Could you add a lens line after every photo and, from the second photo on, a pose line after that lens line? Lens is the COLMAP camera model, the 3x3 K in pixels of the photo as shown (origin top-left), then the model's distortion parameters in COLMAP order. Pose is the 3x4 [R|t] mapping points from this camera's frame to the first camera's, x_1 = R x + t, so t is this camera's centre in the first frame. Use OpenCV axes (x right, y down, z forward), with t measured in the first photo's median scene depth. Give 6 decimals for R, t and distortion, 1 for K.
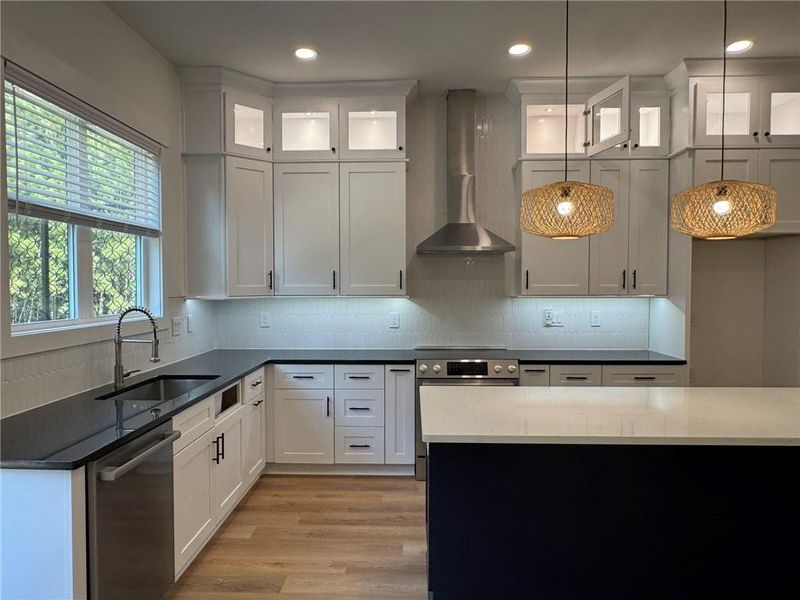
lens RADIAL K [[540.1, 0, 395.1], [0, 540.1, 304.2], [0, 0, 1]] dist [-0.004671, 0.006021]
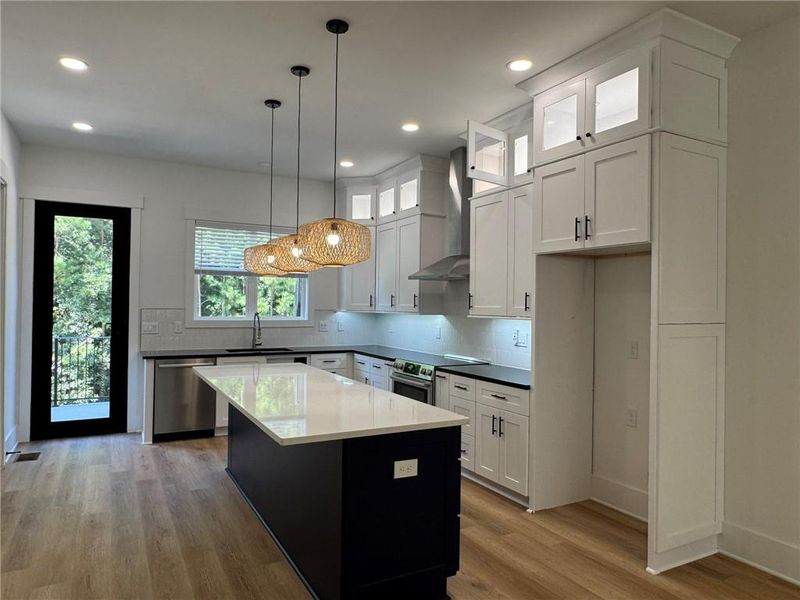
lens RADIAL K [[540.1, 0, 396.6], [0, 540.1, 304.0], [0, 0, 1]] dist [-0.004671, 0.006021]
pose [[0.498959, 0.009303, -0.866576, 1.224352], [-0.046995, 0.998762, -0.016337, -0.013909], [0.865350, 0.048876, 0.498778, 0.297344]]
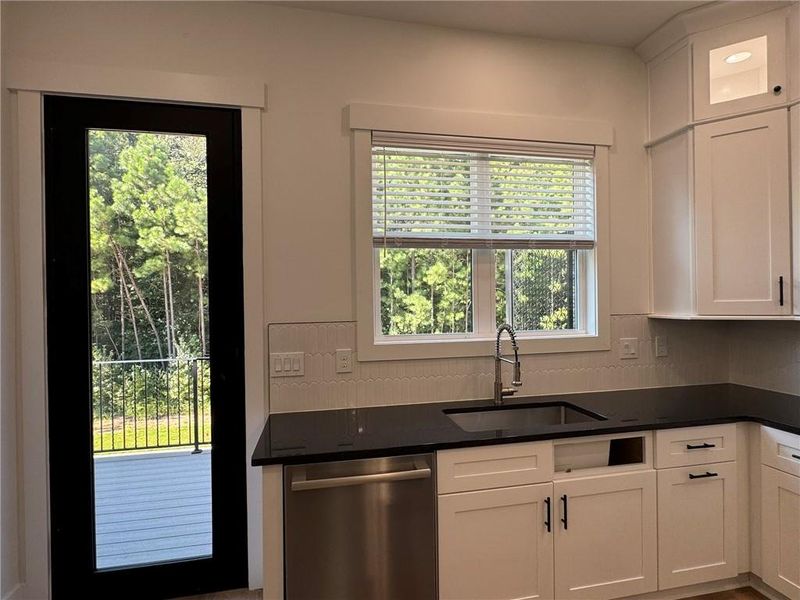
lens RADIAL K [[421.2, 0, 395.5], [0, 421.2, 301.2], [0, 0, 1]] dist [-0.010009, 0.003805]
pose [[0.229046, -0.001401, -0.973415, 0.155398], [-0.020010, 0.999781, -0.006147, -0.021571], [0.973210, 0.020886, 0.228968, 0.464060]]
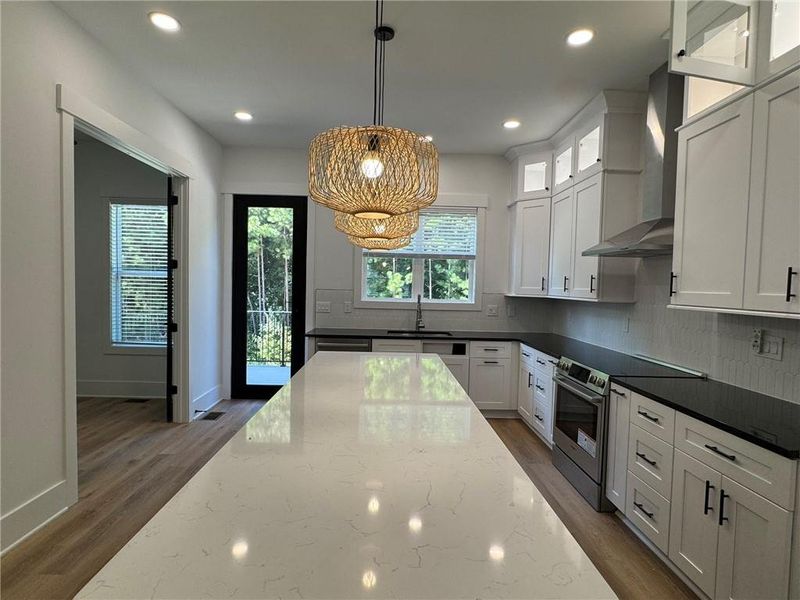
lens RADIAL K [[421.2, 0, 396.6], [0, 421.2, 302.8], [0, 0, 1]] dist [-0.010009, 0.003805]
pose [[0.055227, 0.047151, -0.997360, 0.860623], [-0.061335, 0.997158, 0.043745, -0.021804], [0.996588, 0.058757, 0.057962, 0.598915]]
